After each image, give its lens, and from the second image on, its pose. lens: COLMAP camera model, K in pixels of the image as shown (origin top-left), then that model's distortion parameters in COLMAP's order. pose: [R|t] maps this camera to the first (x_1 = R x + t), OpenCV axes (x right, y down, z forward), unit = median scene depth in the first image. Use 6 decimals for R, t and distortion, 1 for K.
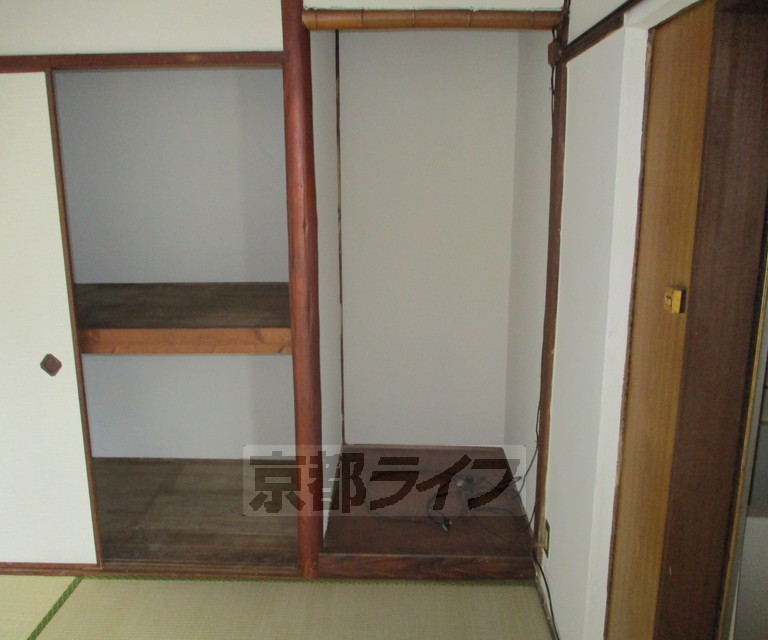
lens RADIAL K [[721.7, 0, 384.0], [0, 721.7, 320.0], [0, 0, 1]] dist [-0.006795, -0.085588]
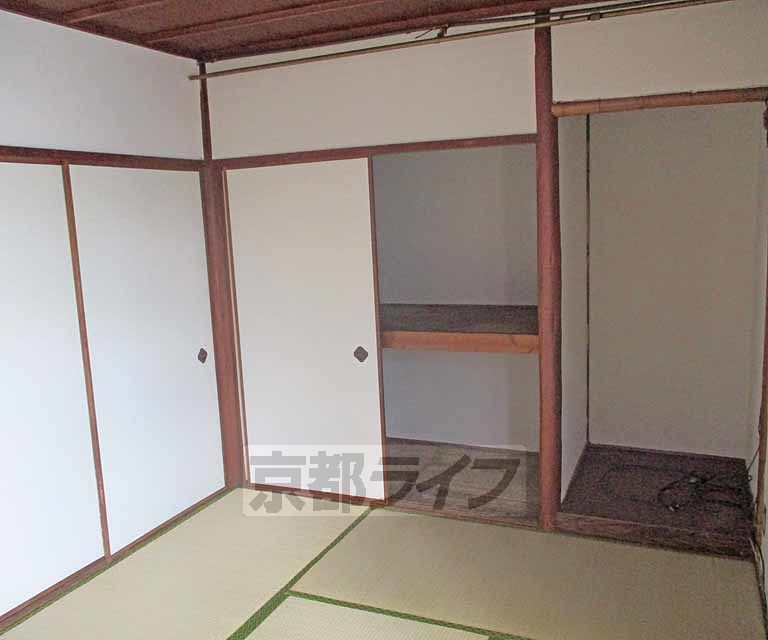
lens RADIAL K [[721.7, 0, 384.0], [0, 721.7, 320.0], [0, 0, 1]] dist [-0.006795, -0.085588]
pose [[0.941189, -0.003414, -0.337863, 0.044428], [-0.061512, 0.981508, -0.181270, 0.233378], [0.332234, 0.191392, 0.923575, -0.264833]]
